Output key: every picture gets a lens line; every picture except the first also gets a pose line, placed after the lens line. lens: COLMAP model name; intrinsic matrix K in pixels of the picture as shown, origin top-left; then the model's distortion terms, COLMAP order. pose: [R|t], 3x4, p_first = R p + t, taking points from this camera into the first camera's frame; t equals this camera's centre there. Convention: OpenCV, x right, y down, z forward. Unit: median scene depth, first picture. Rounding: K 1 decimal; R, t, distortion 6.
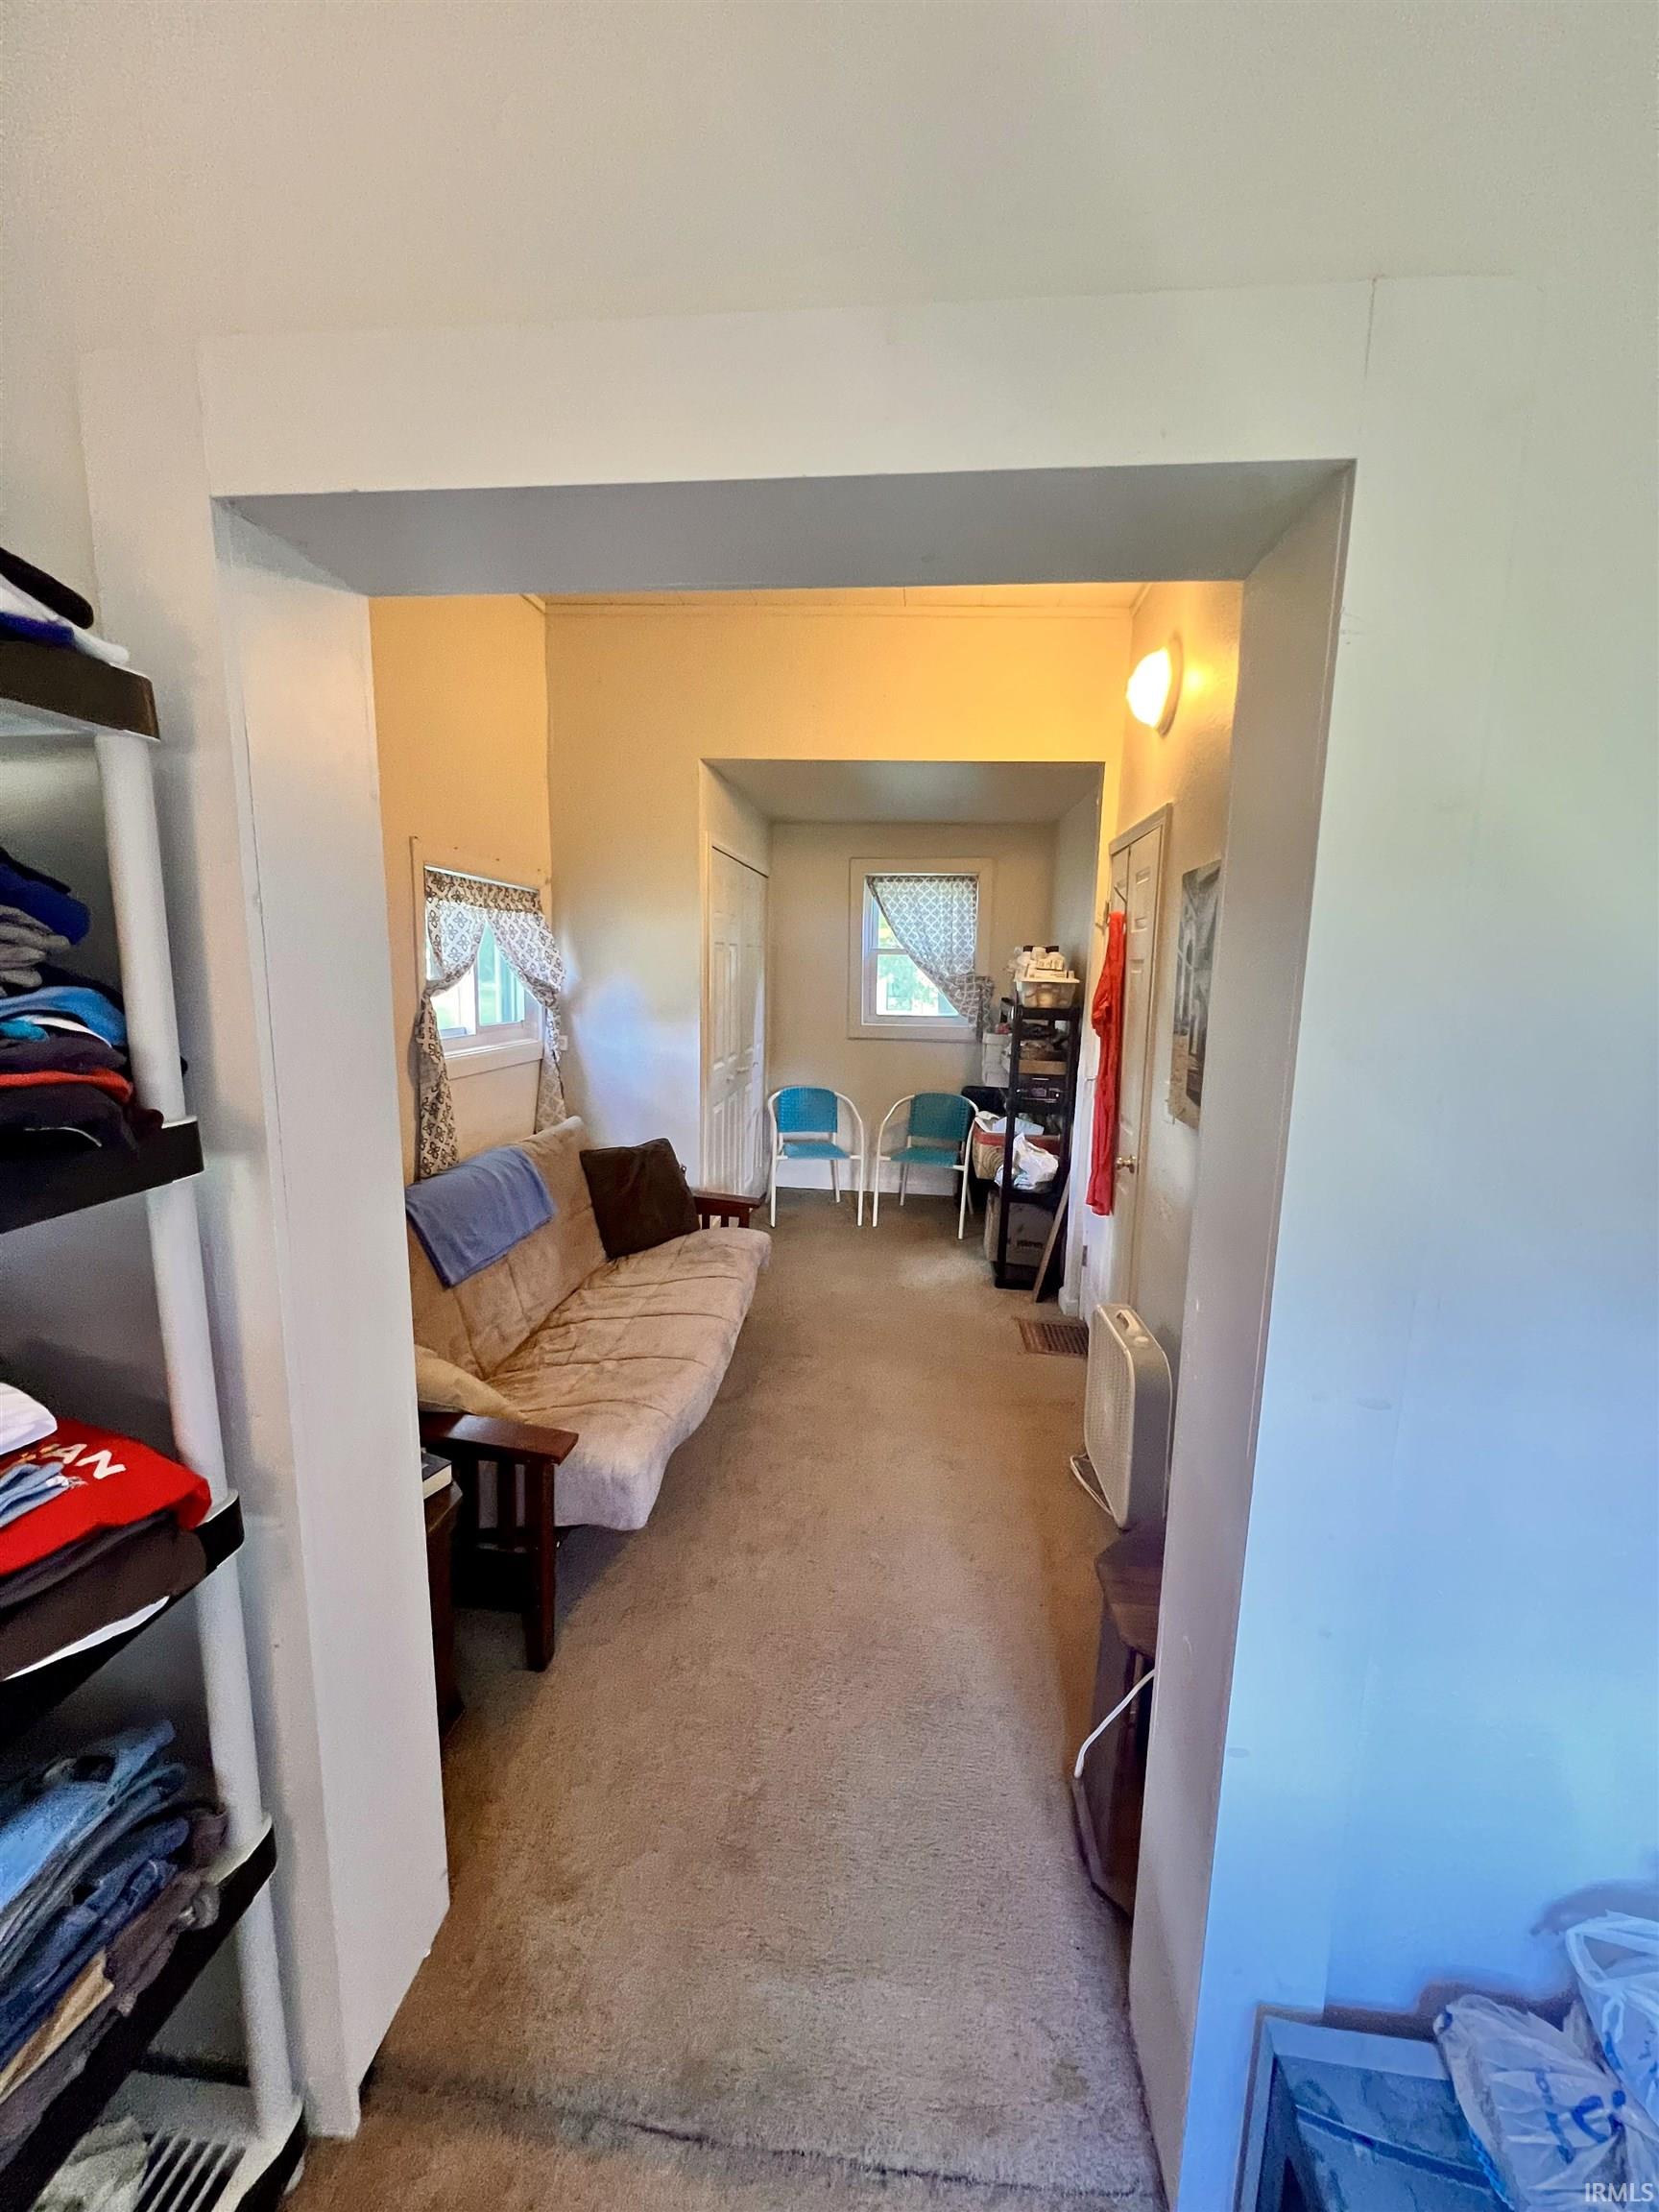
lens RADIAL K [[877.2, 0, 835.0], [0, 877.2, 1092.8], [0, 0, 1]] dist [-0.000977, -0.000289]
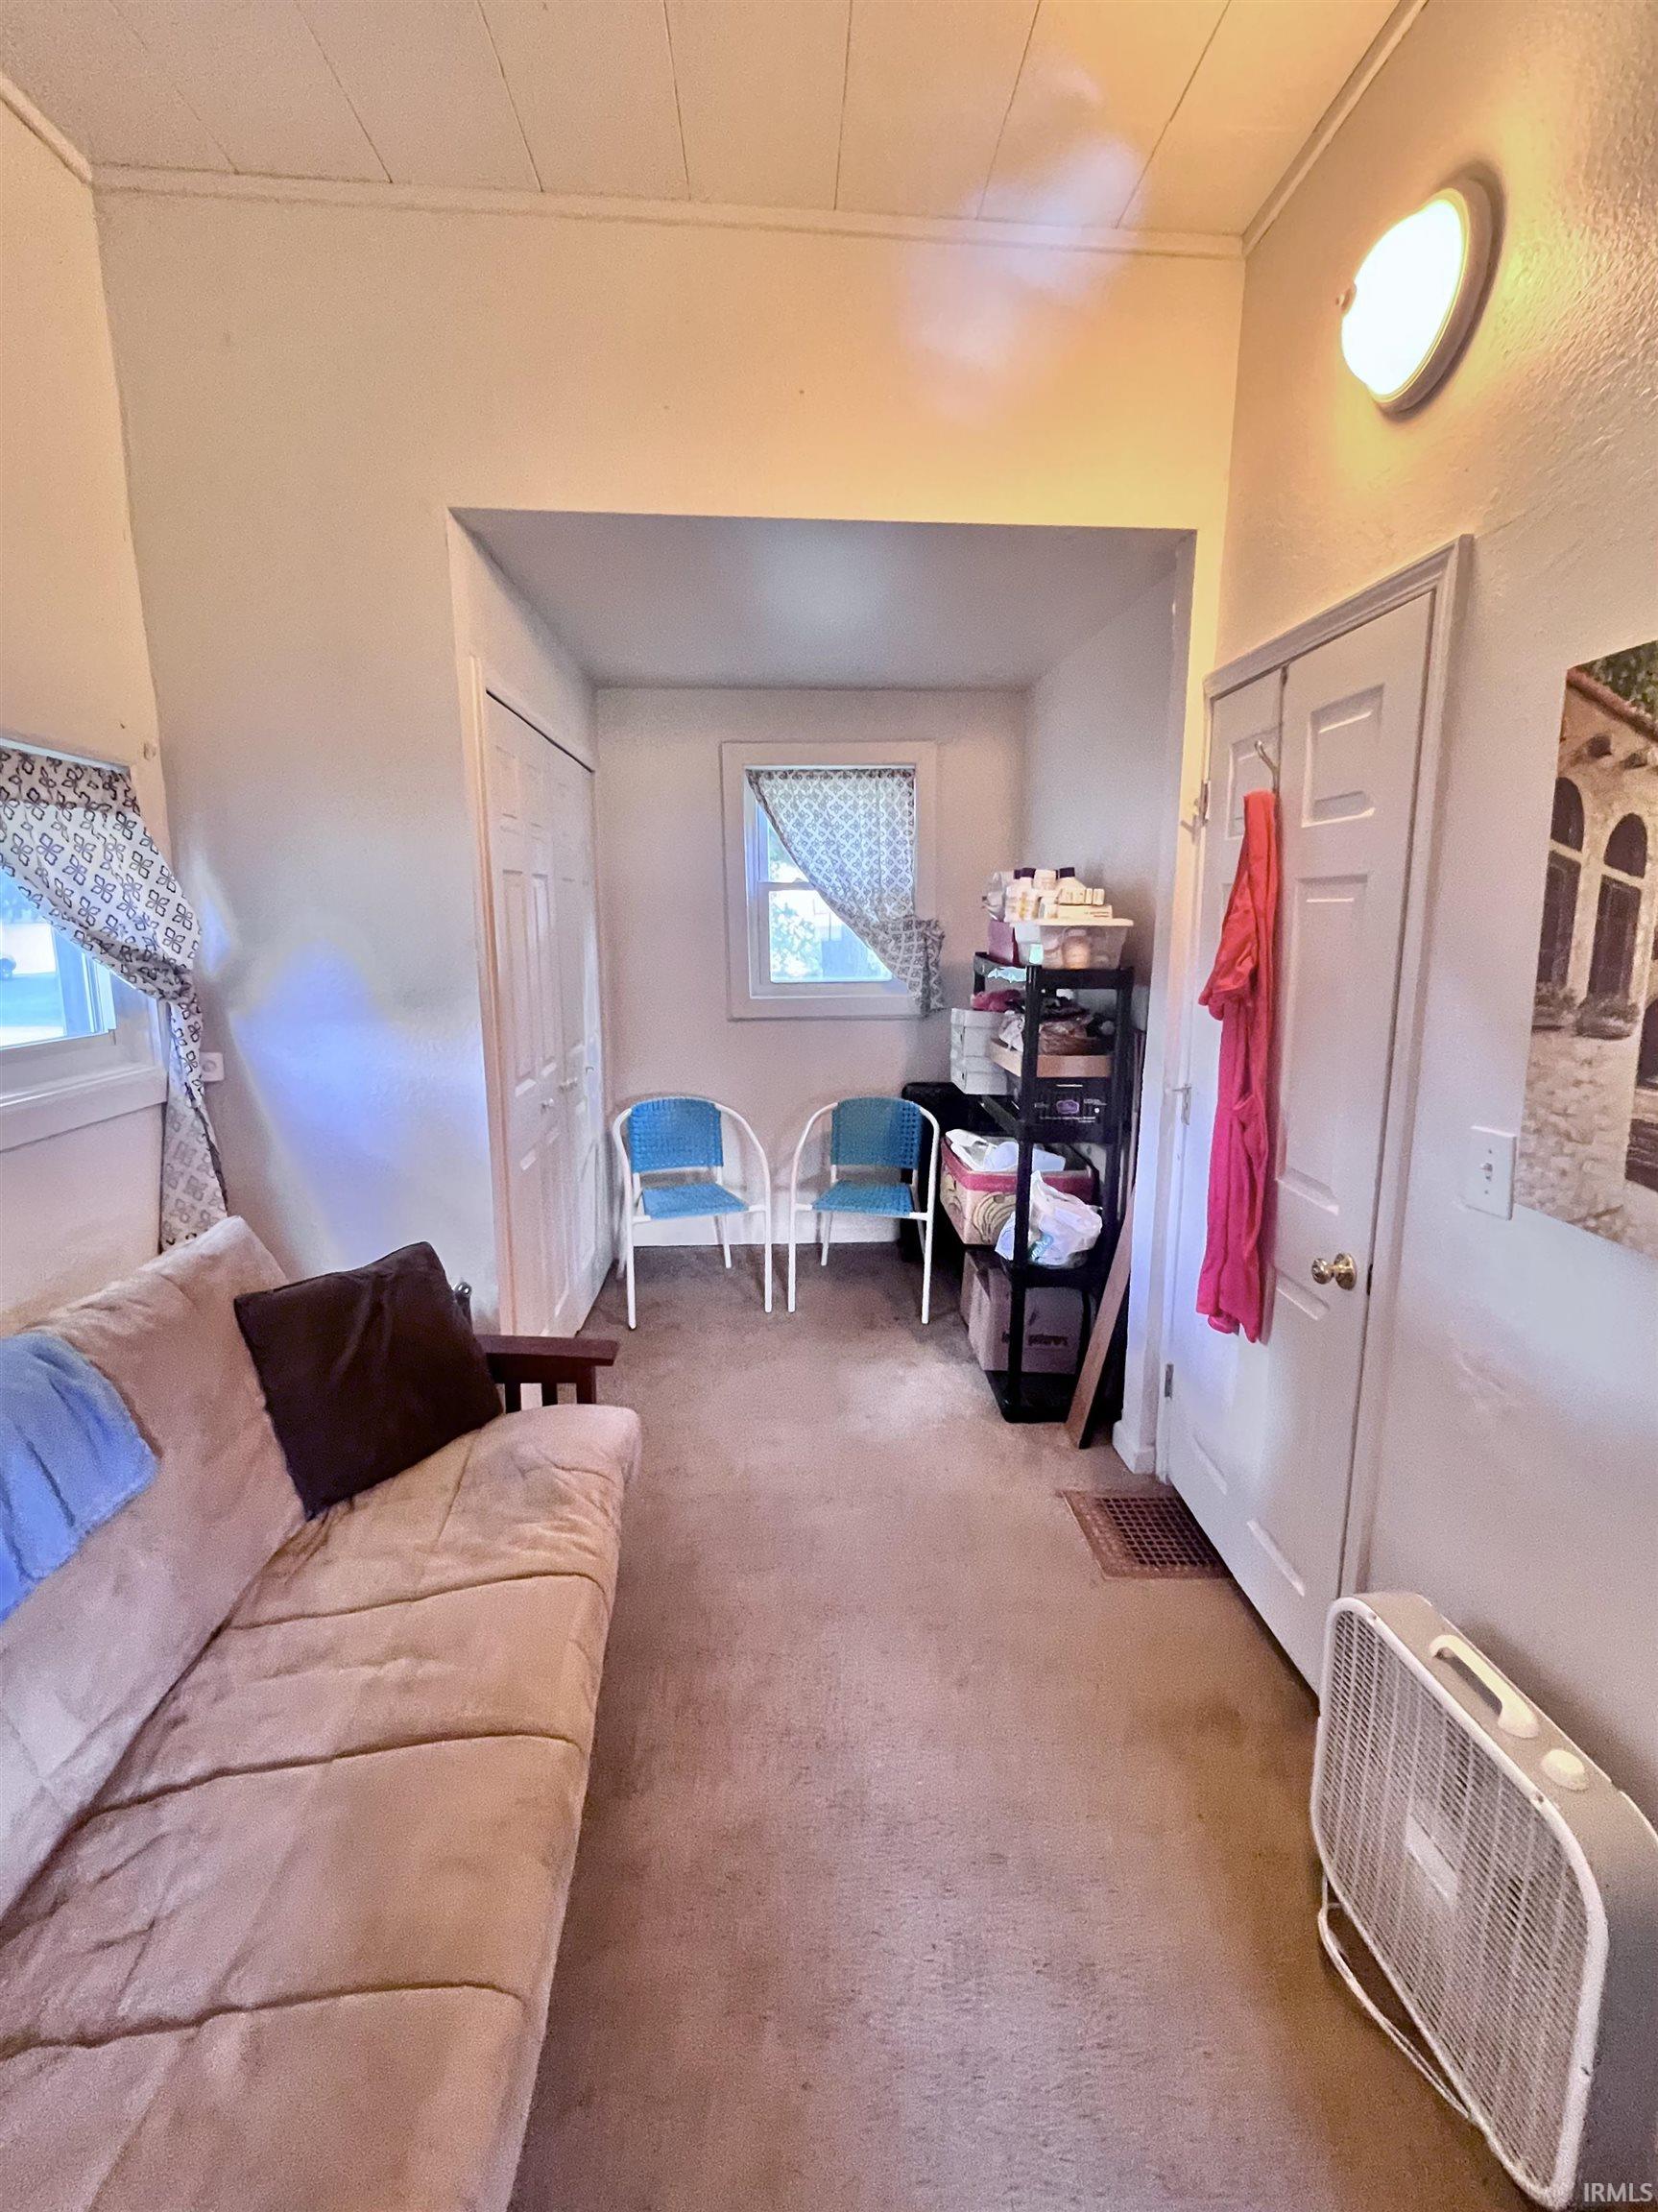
lens RADIAL K [[1007.9, 0, 841.0], [0, 1007.9, 1093.9], [0, 0, 1]] dist [0.000633, -0.000030]
pose [[0.986791, -0.052080, 0.153397, -0.030943], [0.046686, 0.998165, 0.038564, -0.043890], [-0.155124, -0.030894, 0.987412, 0.326229]]
